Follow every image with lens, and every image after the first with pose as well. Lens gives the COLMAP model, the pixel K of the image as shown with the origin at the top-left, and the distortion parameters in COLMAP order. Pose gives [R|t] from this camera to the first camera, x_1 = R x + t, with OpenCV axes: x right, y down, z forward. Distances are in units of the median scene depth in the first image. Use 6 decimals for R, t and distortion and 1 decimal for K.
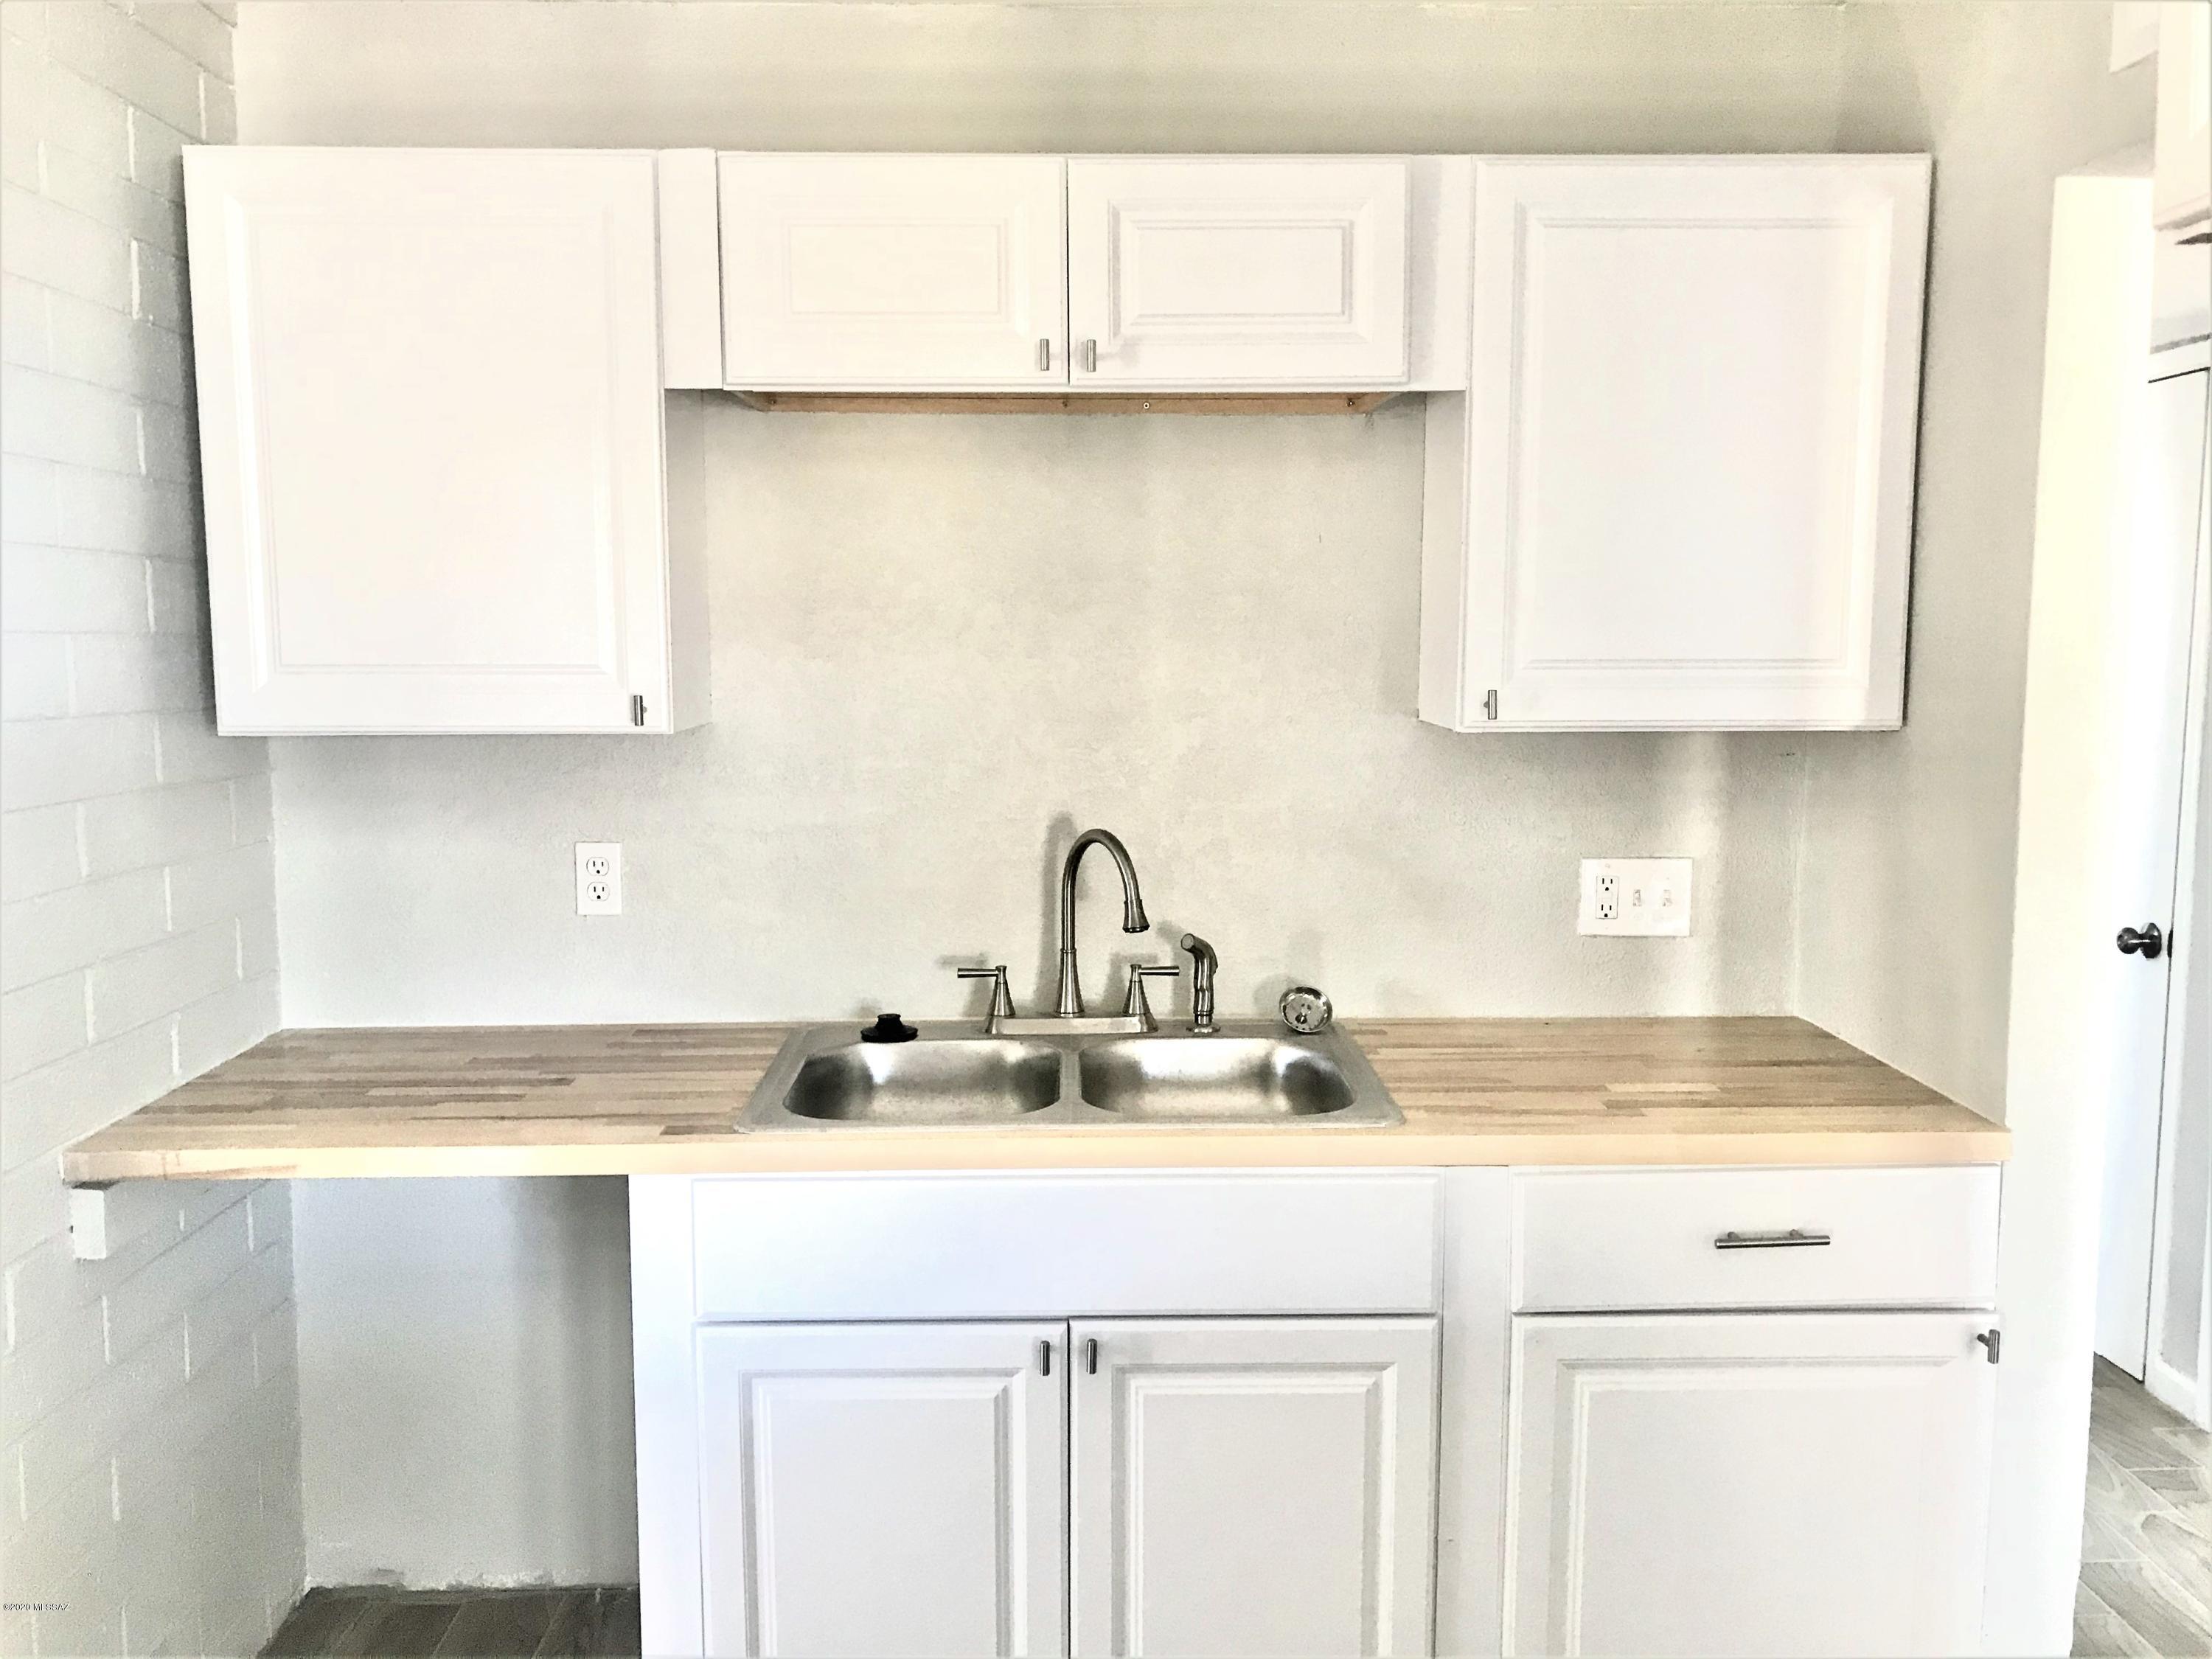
lens RADIAL K [[1818.5, 0, 1106.0], [0, 1818.5, 829.5], [0, 0, 1]] dist [0.023371, -0.004744]
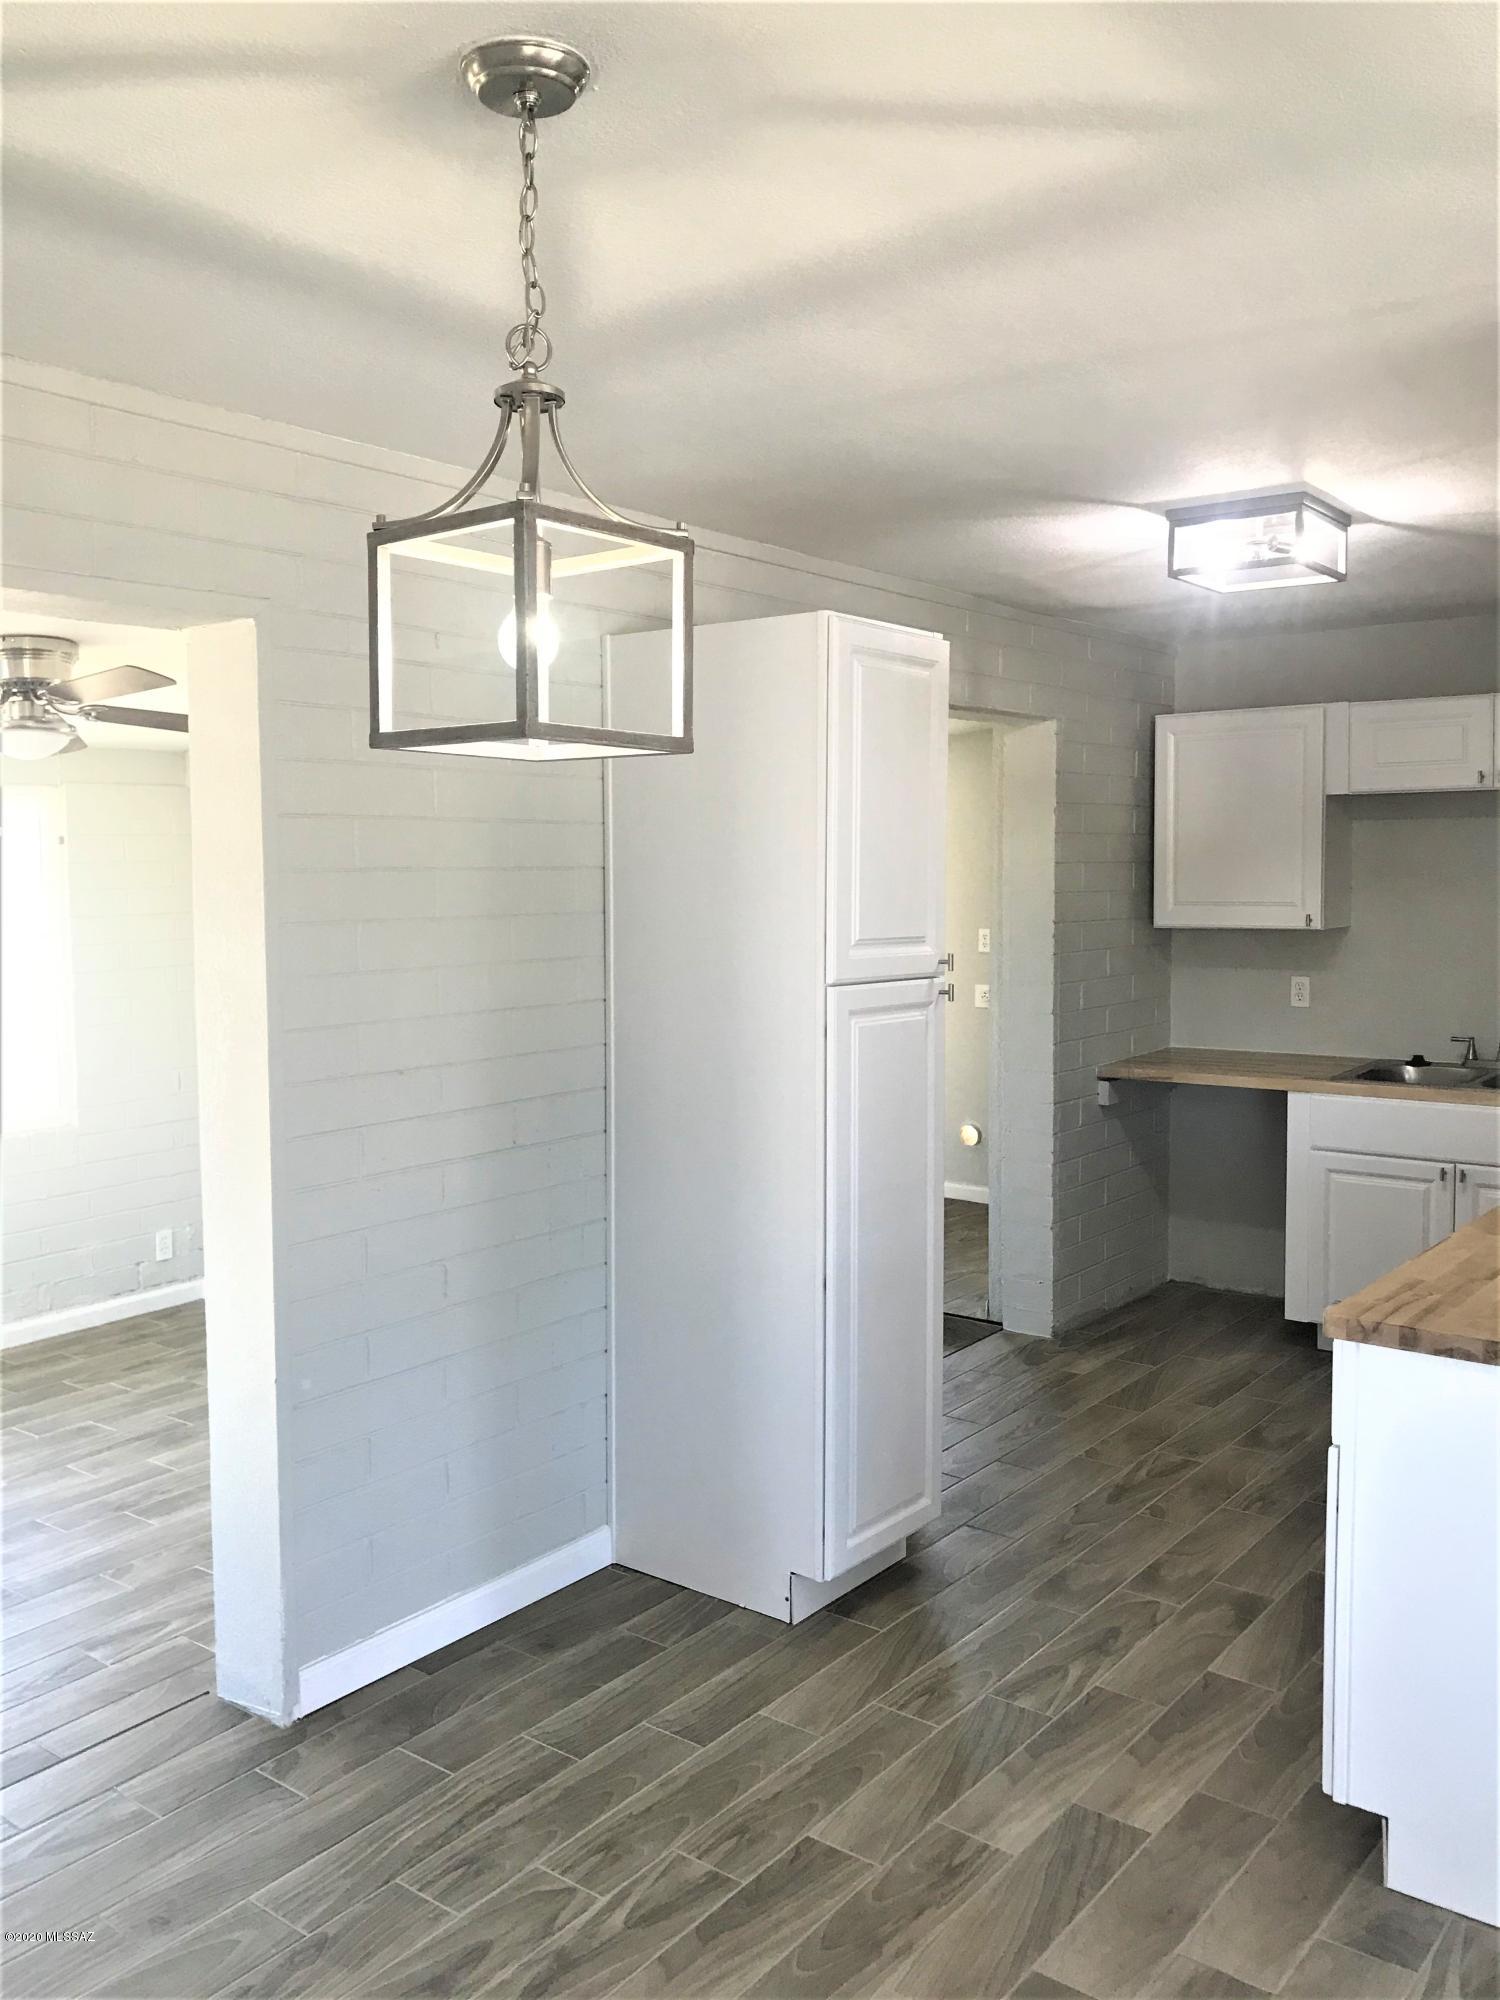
lens RADIAL K [[1644.2, 0, 753.4], [0, 1644.2, 976.5], [0, 0, 1]] dist [0.023371, -0.004744]
pose [[0.777265, 0.036654, -0.628105, 0.565513], [-0.063600, 0.997765, -0.020477, 0.104669], [0.625950, 0.055864, 0.777859, -1.217047]]
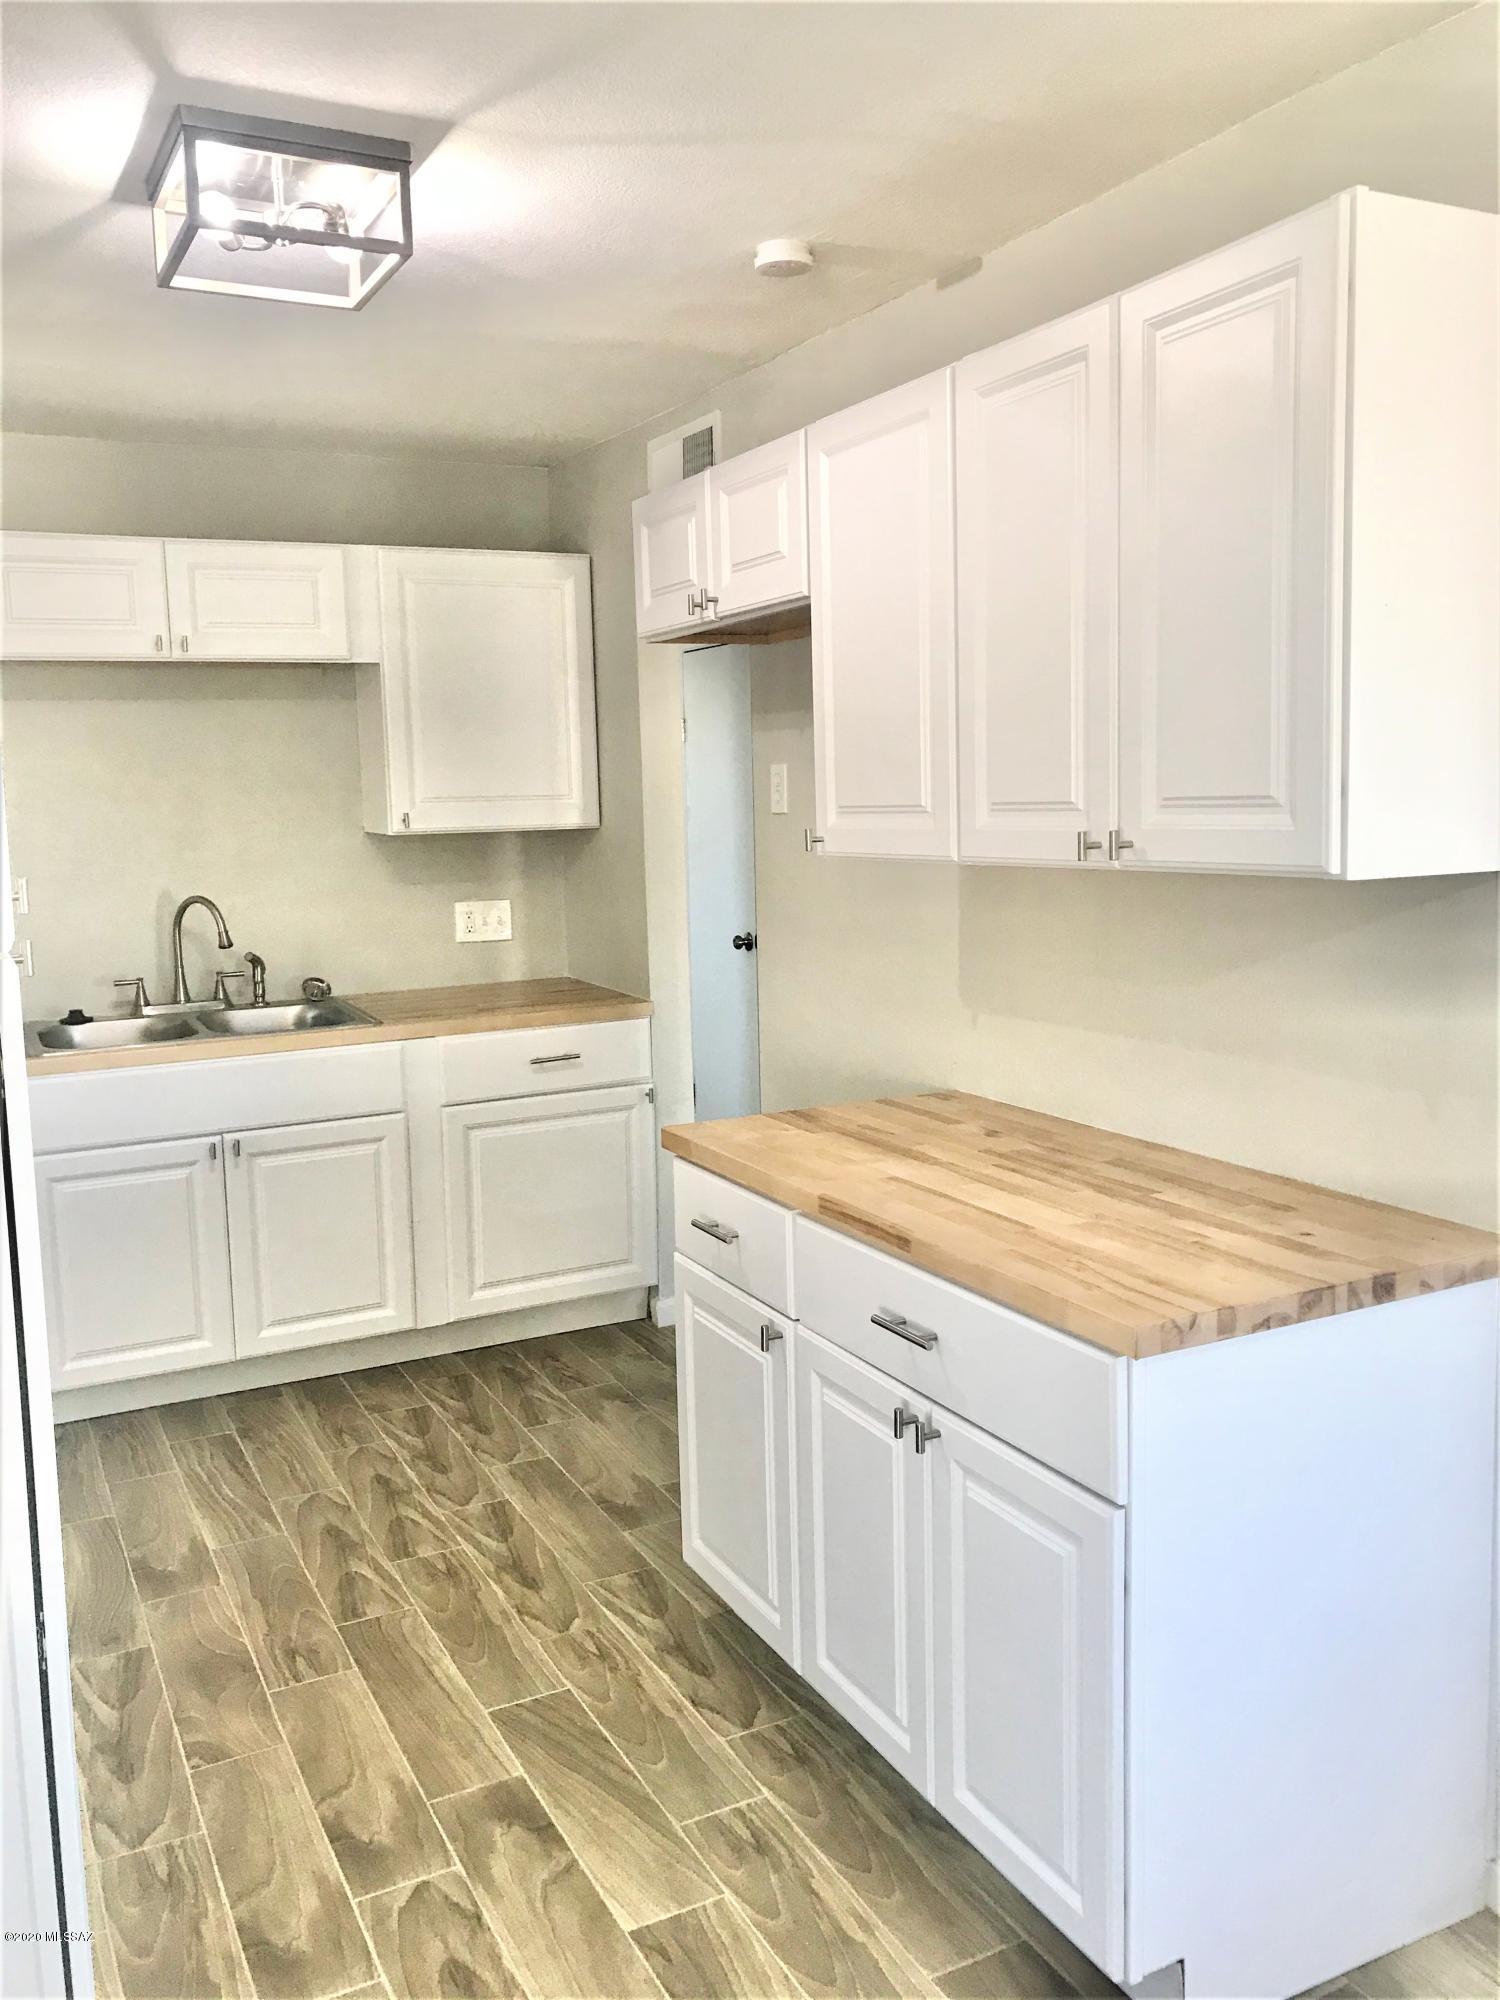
lens RADIAL K [[1644.2, 0, 753.4], [0, 1644.2, 976.5], [0, 0, 1]] dist [0.023371, -0.004744]
pose [[0.900286, -0.074416, 0.428890, -0.223886], [0.073984, 0.997102, 0.017707, 0.095262], [-0.428965, 0.015790, 0.903183, -0.765303]]
